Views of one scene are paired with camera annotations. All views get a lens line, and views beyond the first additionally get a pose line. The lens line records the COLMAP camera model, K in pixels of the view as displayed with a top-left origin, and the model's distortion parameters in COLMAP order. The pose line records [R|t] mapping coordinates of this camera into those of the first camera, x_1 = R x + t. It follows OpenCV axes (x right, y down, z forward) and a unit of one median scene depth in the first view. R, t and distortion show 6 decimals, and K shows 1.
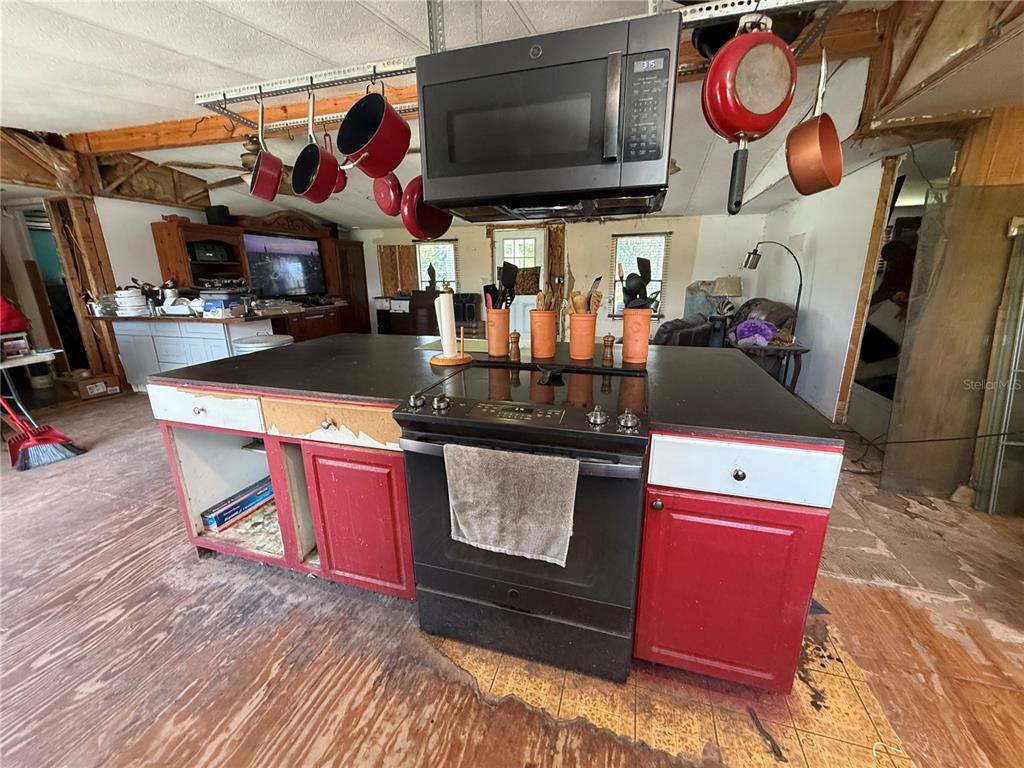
lens RADIAL K [[409.7, 0, 512.0], [0, 409.7, 384.0], [0, 0, 1]] dist [0.000680, 0.000288]
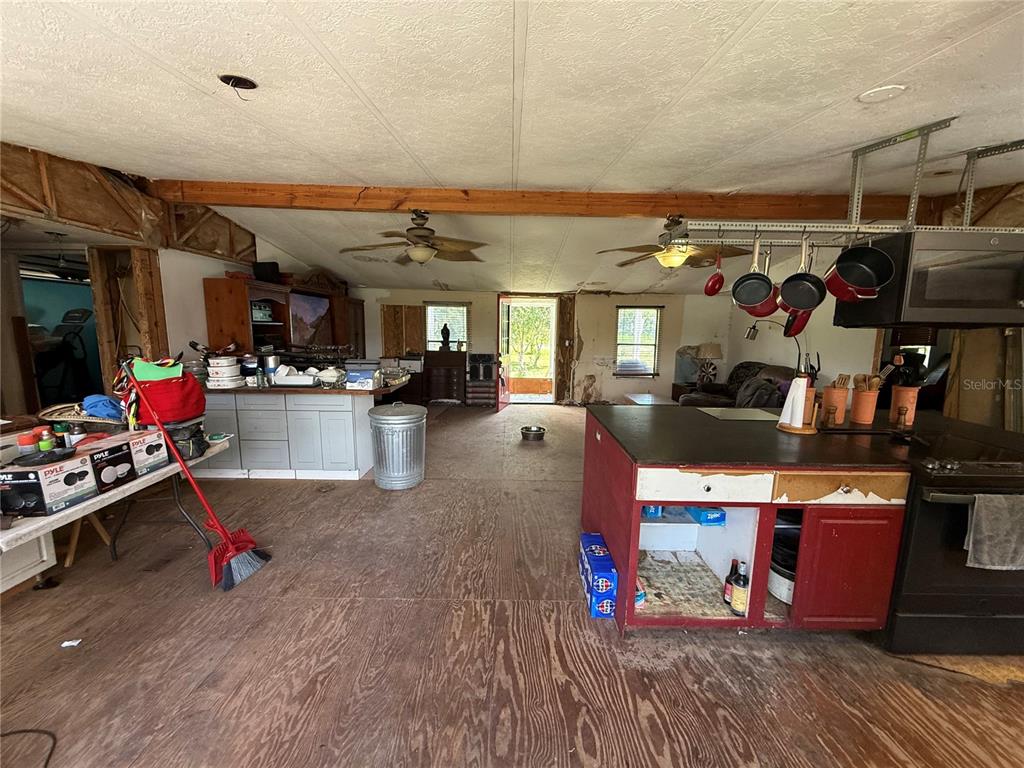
lens RADIAL K [[407.7, 0, 512.0], [0, 407.7, 384.0], [0, 0, 1]] dist [0.000893, 0.000003]
pose [[0.954661, -0.017797, 0.297162, -0.616044], [0.053714, 0.992126, -0.113142, -0.046309], [-0.292809, 0.123974, 0.948100, 0.025784]]
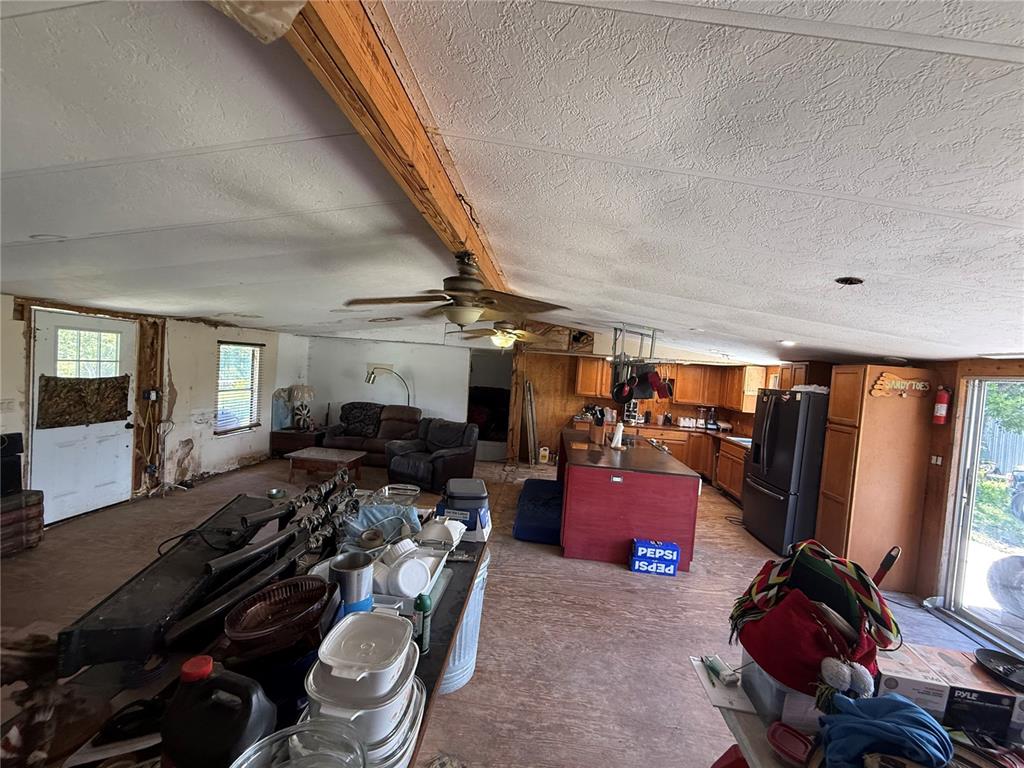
lens RADIAL K [[409.7, 0, 512.0], [0, 409.7, 384.0], [0, 0, 1]] dist [0.000680, 0.000288]
pose [[-0.205883, -0.042027, 0.977674, -1.160013], [0.190990, 0.978139, 0.082267, -0.363860], [-0.959758, 0.203663, -0.193356, 0.945695]]
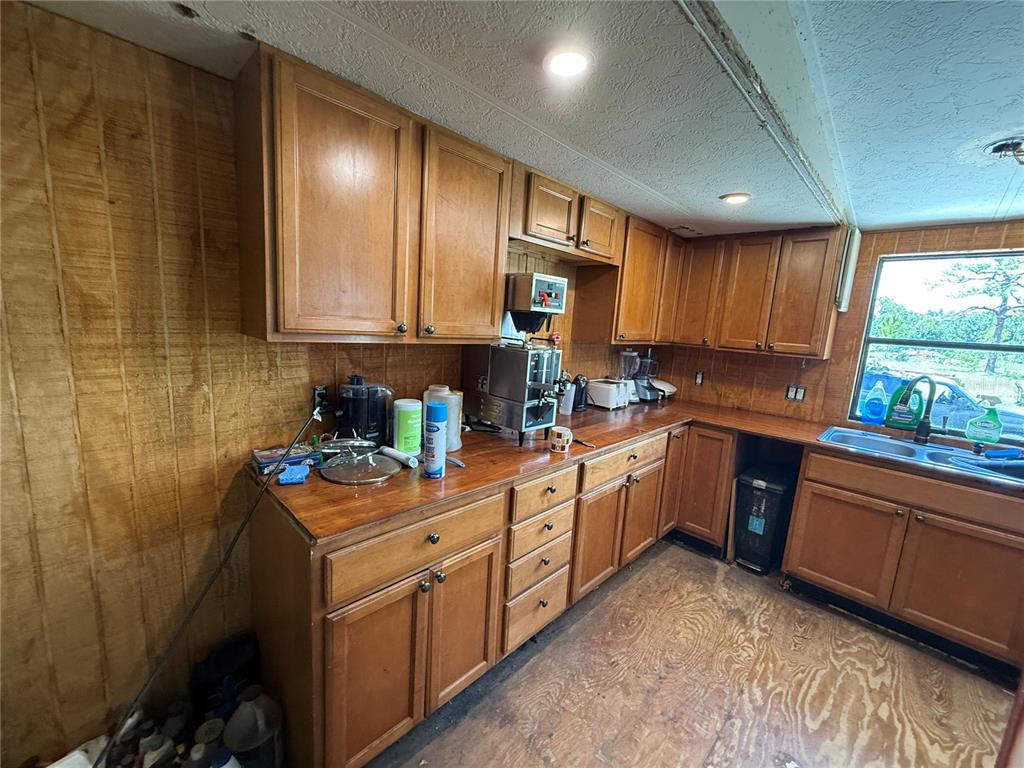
lens RADIAL K [[407.7, 0, 512.0], [0, 407.7, 384.0], [0, 0, 1]] dist [0.000893, 0.000003]
pose [[-0.885793, -0.116629, 0.449186, 0.346690], [0.070677, 0.922713, 0.378953, -0.169542], [-0.458666, 0.367422, -0.809090, 0.471218]]
